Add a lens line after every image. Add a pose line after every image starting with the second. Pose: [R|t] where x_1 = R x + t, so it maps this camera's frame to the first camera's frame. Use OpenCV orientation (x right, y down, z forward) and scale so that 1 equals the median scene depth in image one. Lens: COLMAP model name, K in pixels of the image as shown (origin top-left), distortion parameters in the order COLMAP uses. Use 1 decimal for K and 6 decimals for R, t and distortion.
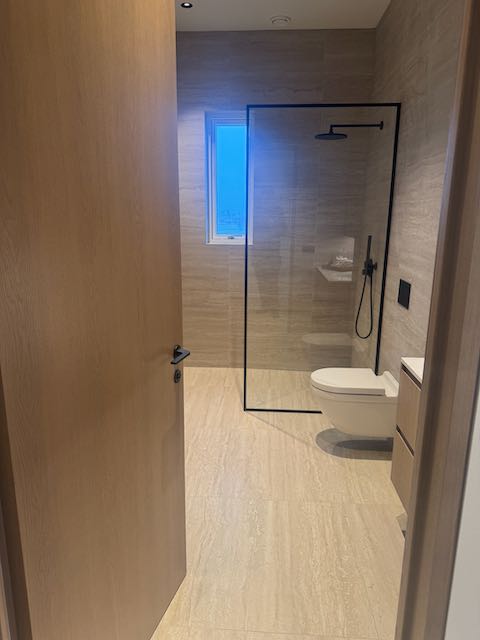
lens RADIAL K [[460.1, 0, 240.0], [0, 460.1, 320.0], [0, 0, 1]] dist [0.088555, -0.099569]
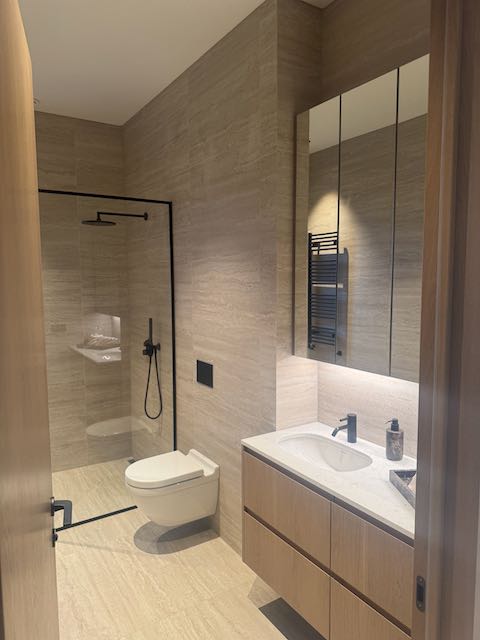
lens RADIAL K [[460.1, 0, 240.0], [0, 460.1, 320.0], [0, 0, 1]] dist [0.088555, -0.099569]
pose [[0.807044, -0.076365, 0.585532, -0.179058], [0.149364, 0.985756, -0.077307, -0.076760], [-0.571288, 0.149848, 0.806955, 0.065552]]
